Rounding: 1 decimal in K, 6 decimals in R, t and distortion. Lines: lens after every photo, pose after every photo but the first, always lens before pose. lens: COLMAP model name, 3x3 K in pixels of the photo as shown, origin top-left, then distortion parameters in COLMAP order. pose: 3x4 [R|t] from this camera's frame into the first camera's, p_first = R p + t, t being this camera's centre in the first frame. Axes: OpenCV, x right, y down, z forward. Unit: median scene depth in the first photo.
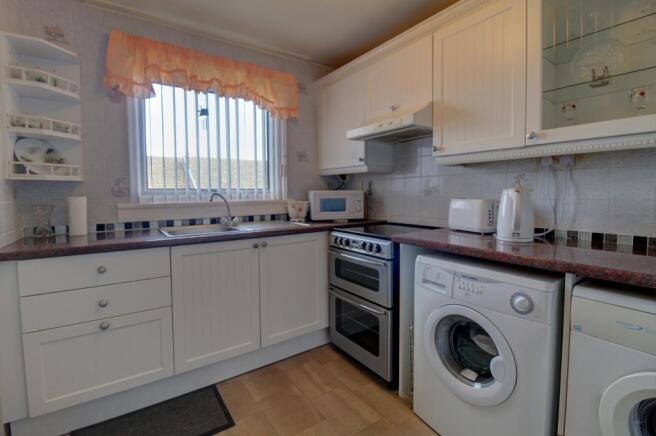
lens RADIAL K [[307.1, 0, 330.7], [0, 307.1, 209.1], [0, 0, 1]] dist [-0.000930, -0.000133]
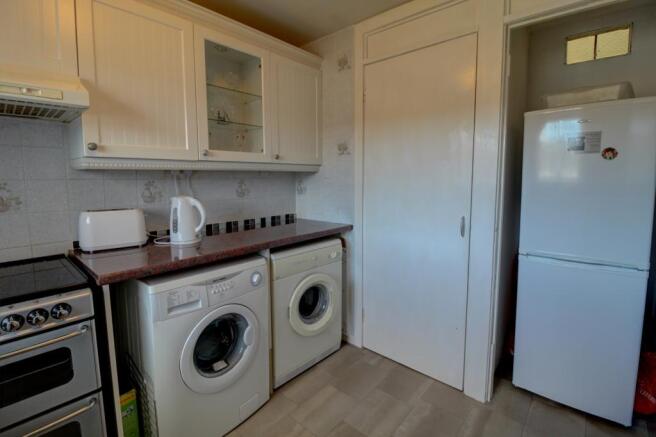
lens RADIAL K [[307.1, 0, 330.7], [0, 307.1, 209.6], [0, 0, 1]] dist [-0.000930, -0.000133]
pose [[-0.243597, -0.095627, 0.965151, -0.646480], [0.057842, 0.991924, 0.112878, -0.121785], [-0.968150, 0.083323, -0.236099, 0.800957]]
